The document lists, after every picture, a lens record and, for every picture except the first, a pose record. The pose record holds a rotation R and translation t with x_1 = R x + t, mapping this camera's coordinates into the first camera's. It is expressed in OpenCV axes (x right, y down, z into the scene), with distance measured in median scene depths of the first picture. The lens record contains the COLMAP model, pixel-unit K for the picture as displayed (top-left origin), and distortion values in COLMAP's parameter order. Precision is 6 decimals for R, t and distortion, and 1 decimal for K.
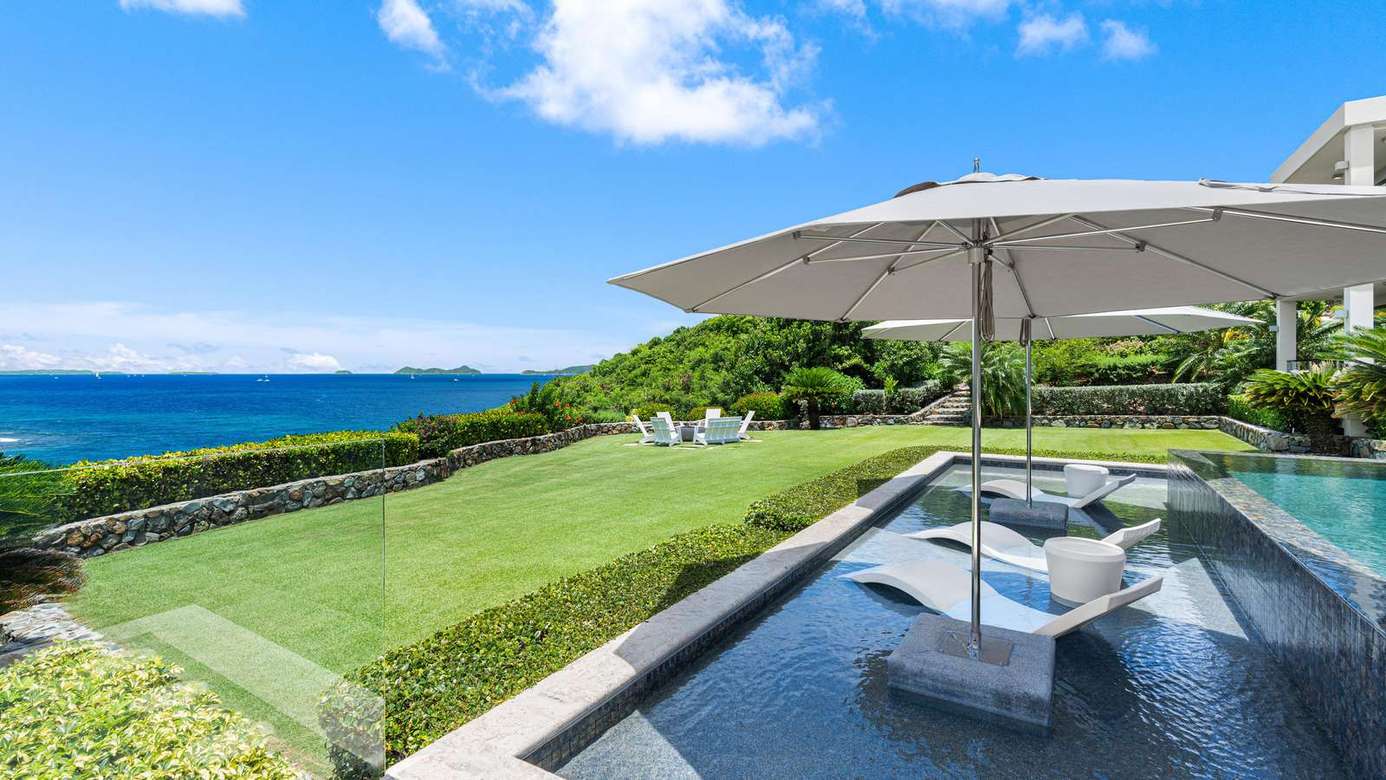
lens RADIAL K [[627.0, 0, 695.1], [0, 627.0, 372.4], [0, 0, 1]] dist [0.012059, 0.000244]
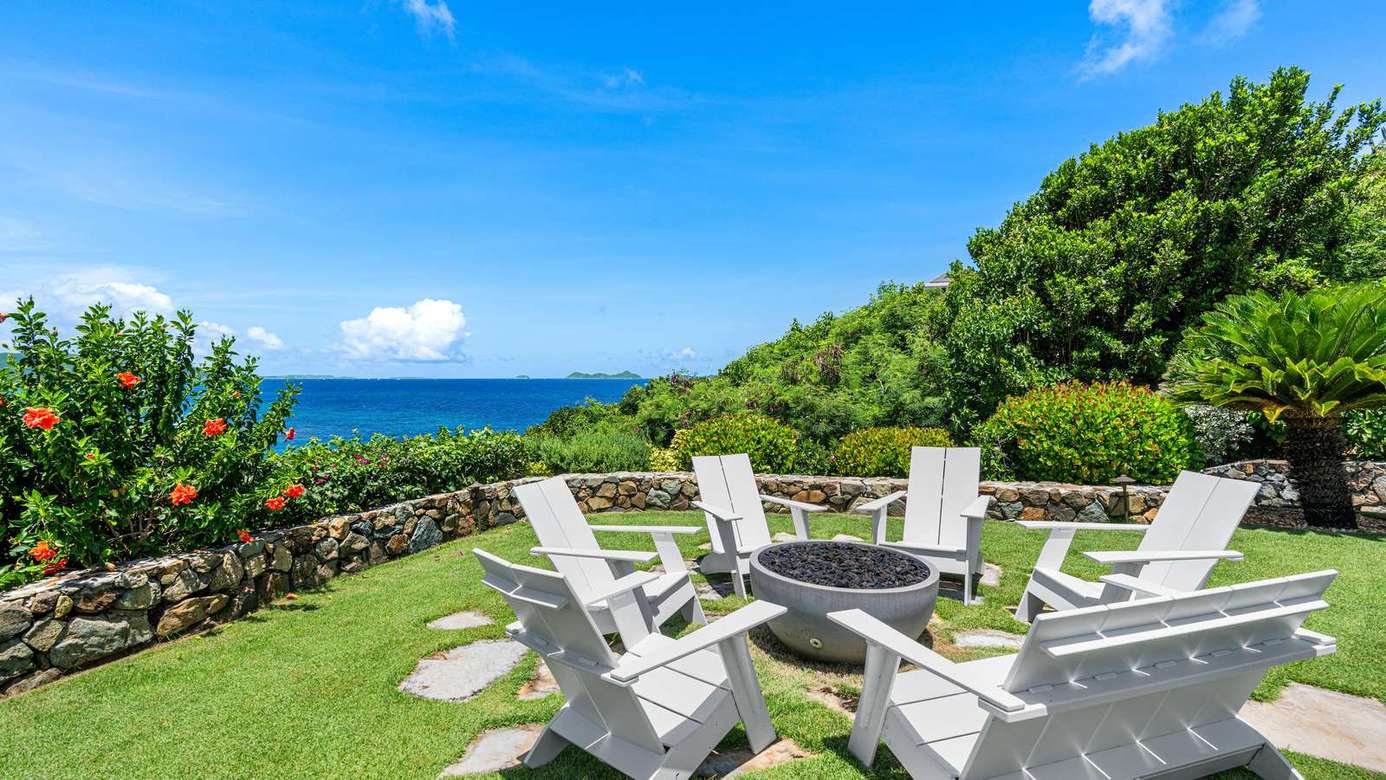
lens RADIAL K [[627.0, 0, 695.1], [0, 627.0, 372.4], [0, 0, 1]] dist [0.012059, 0.000244]
pose [[0.971771, 0.003595, -0.235898, -0.003001], [-0.004641, 0.999982, -0.003882, 0.028507], [0.235879, 0.004867, 0.971770, 0.697256]]
